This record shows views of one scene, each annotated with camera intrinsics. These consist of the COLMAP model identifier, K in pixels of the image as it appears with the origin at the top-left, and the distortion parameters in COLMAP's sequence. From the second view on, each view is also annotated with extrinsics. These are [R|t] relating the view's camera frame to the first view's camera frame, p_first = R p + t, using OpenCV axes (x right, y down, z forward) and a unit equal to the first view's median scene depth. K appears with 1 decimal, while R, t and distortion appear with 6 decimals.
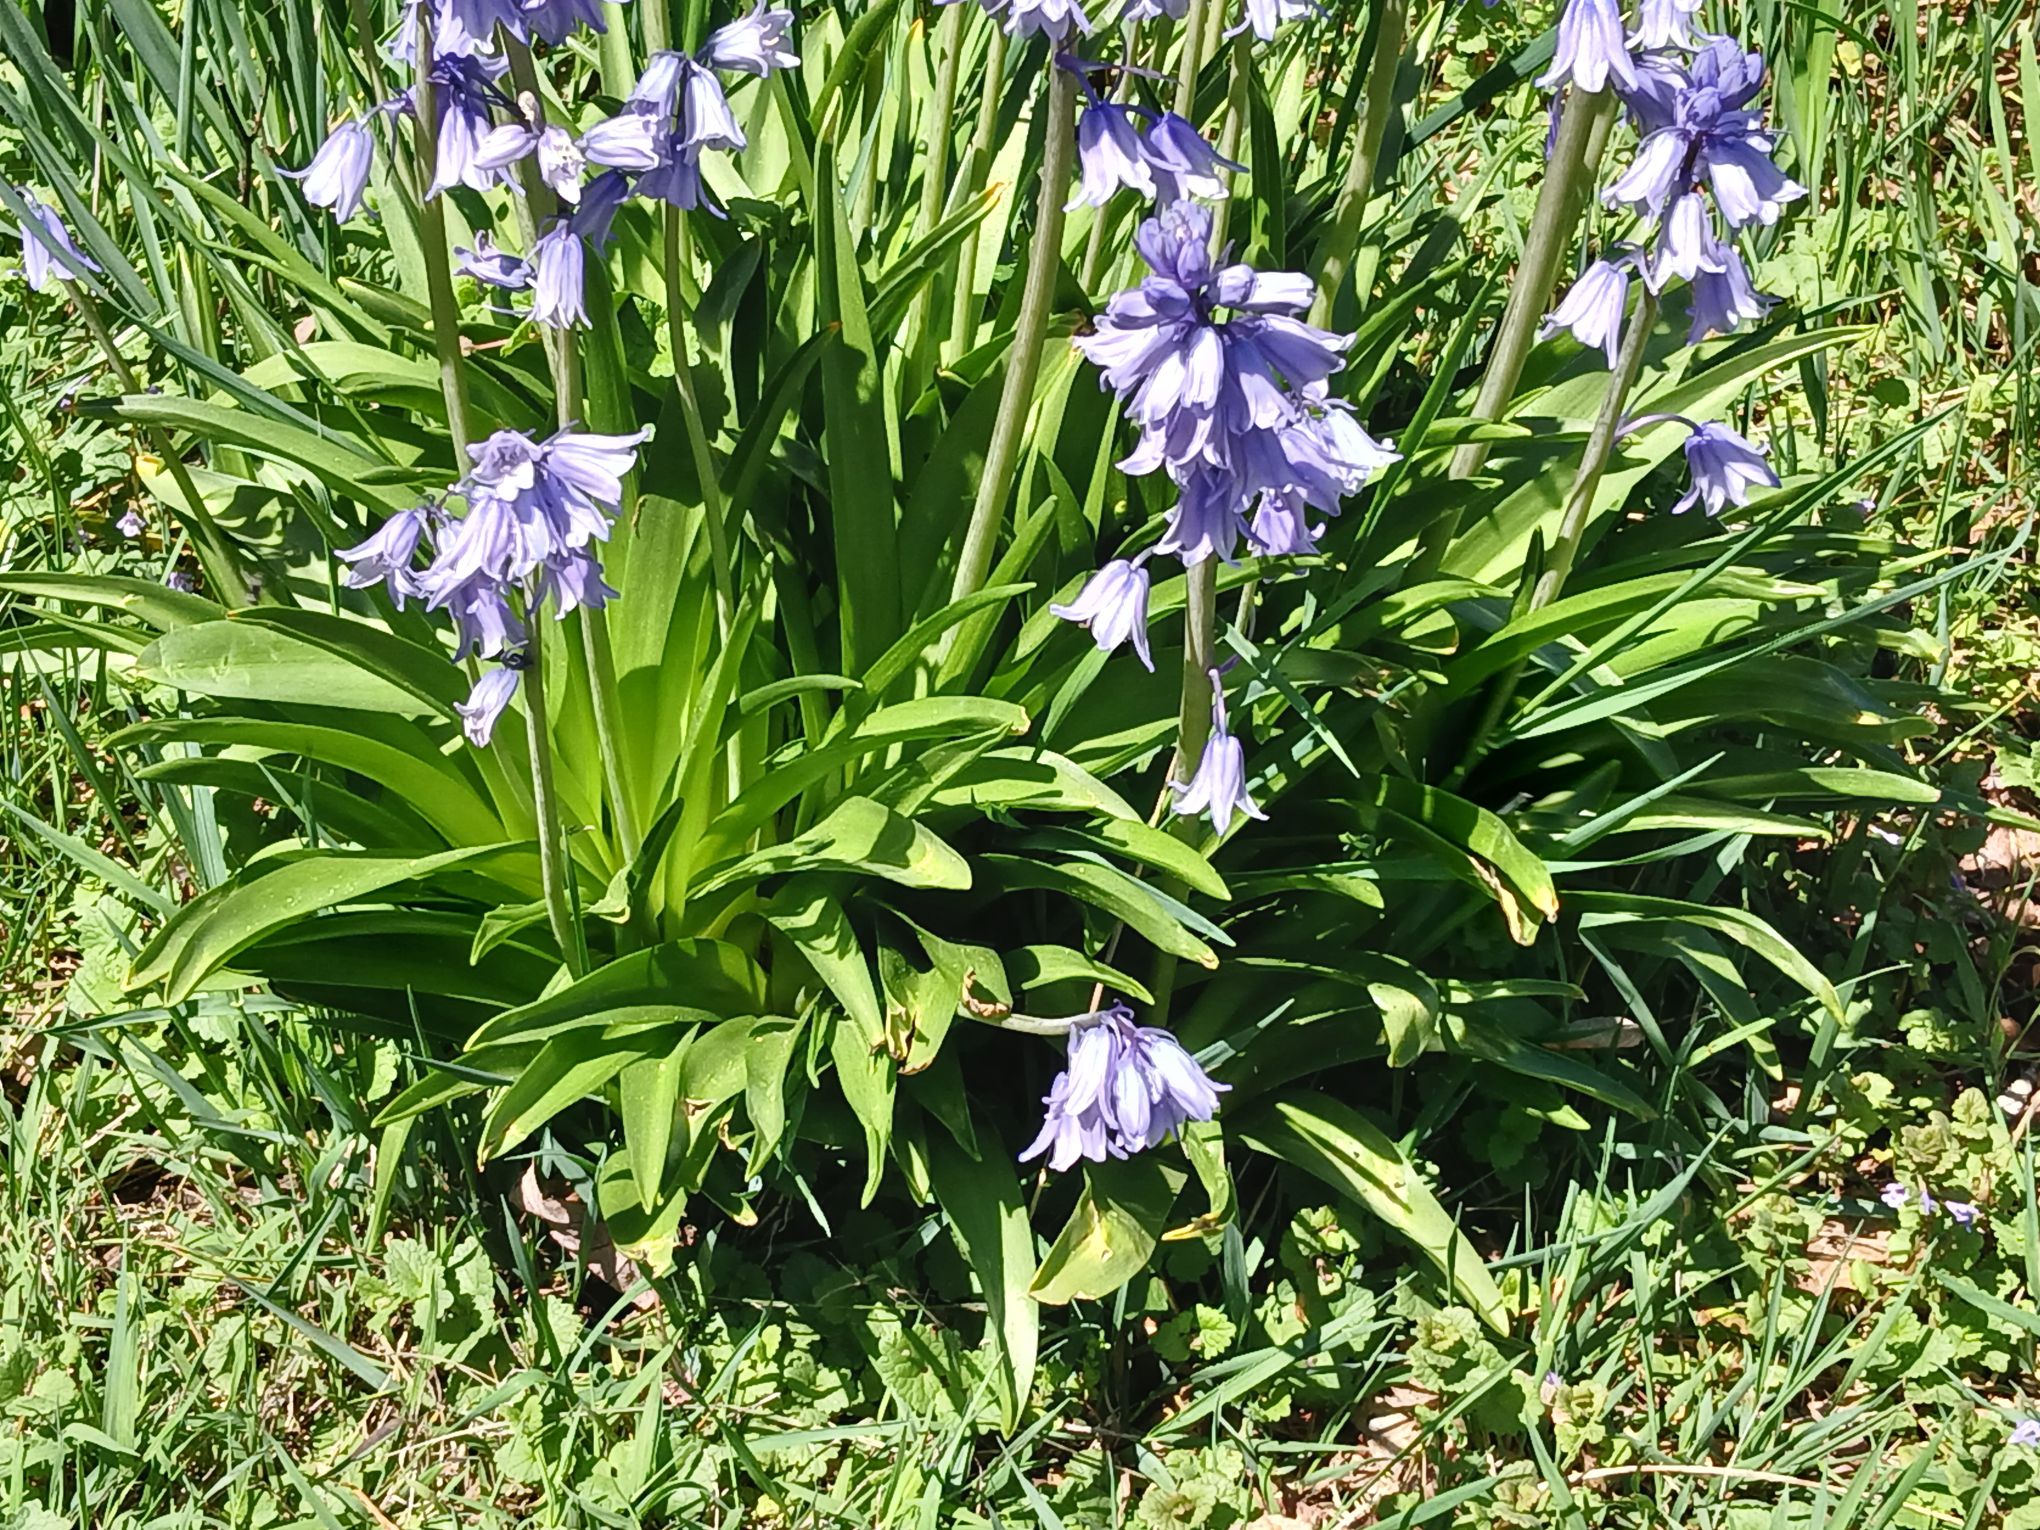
lens RADIAL K [[2416.0, 0, 1076.5], [0, 2416.0, 761.9], [0, 0, 1]] dist [0.093400, 0.019229]
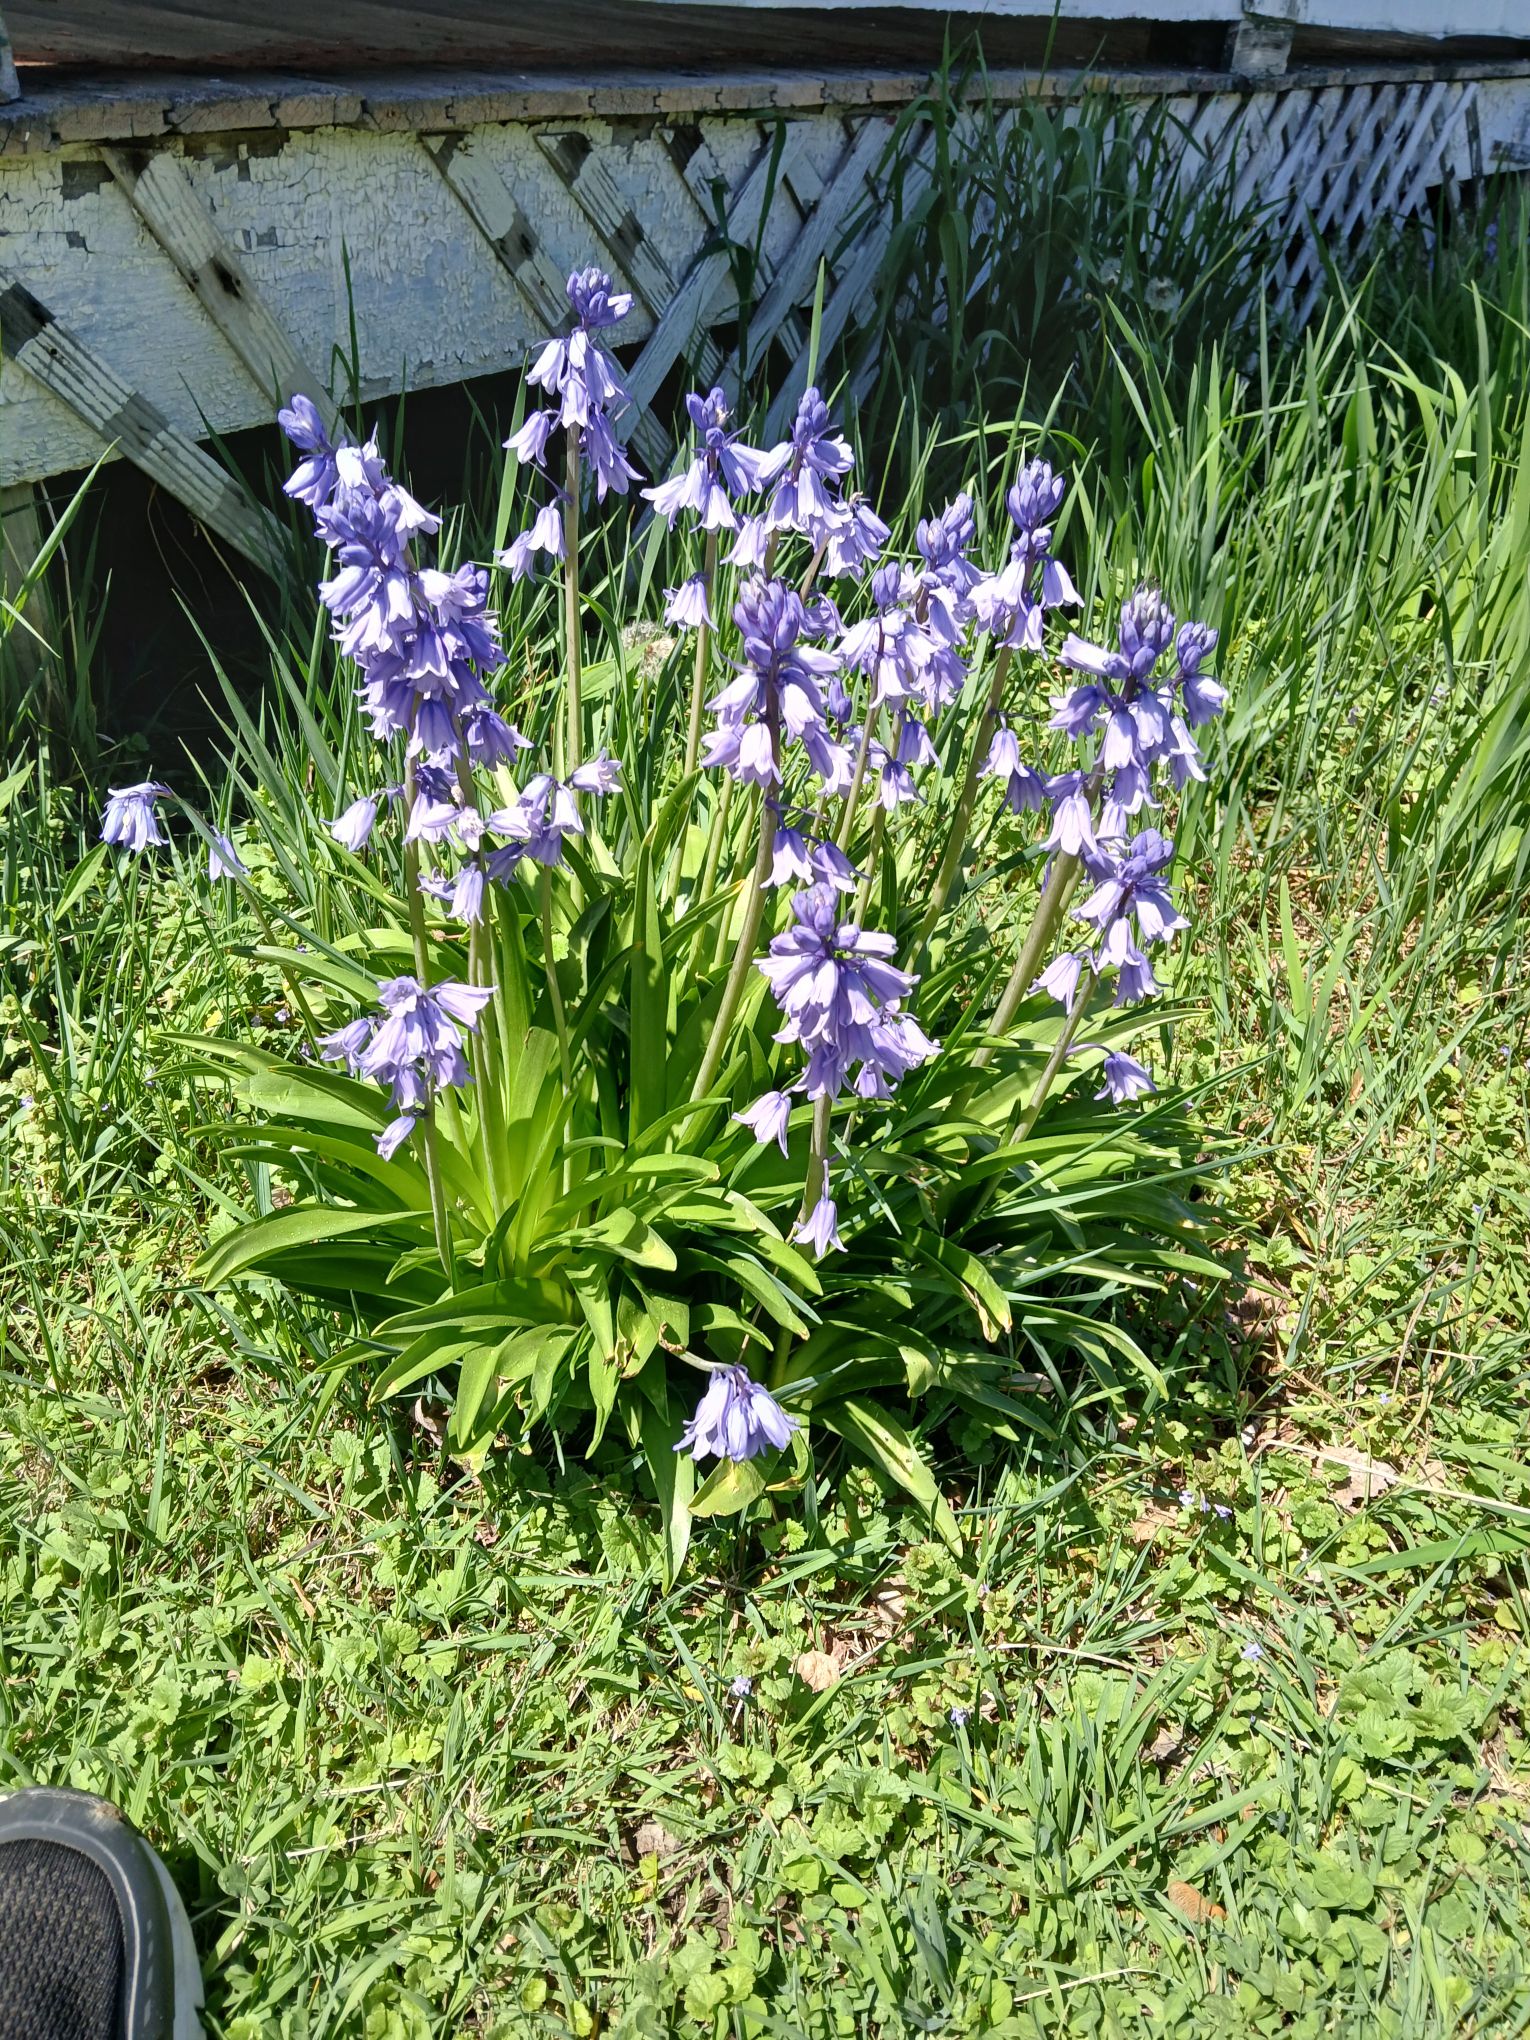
lens RADIAL K [[1564.9, 0, 765.0], [0, 1564.9, 1020.0], [0, 0, 1]] dist [0.090193, -0.001391]
pose [[0.993692, 0.110130, 0.021137, -0.028516], [-0.106434, 0.985583, -0.131520, 0.020384], [-0.035316, 0.128441, 0.991088, -0.164006]]
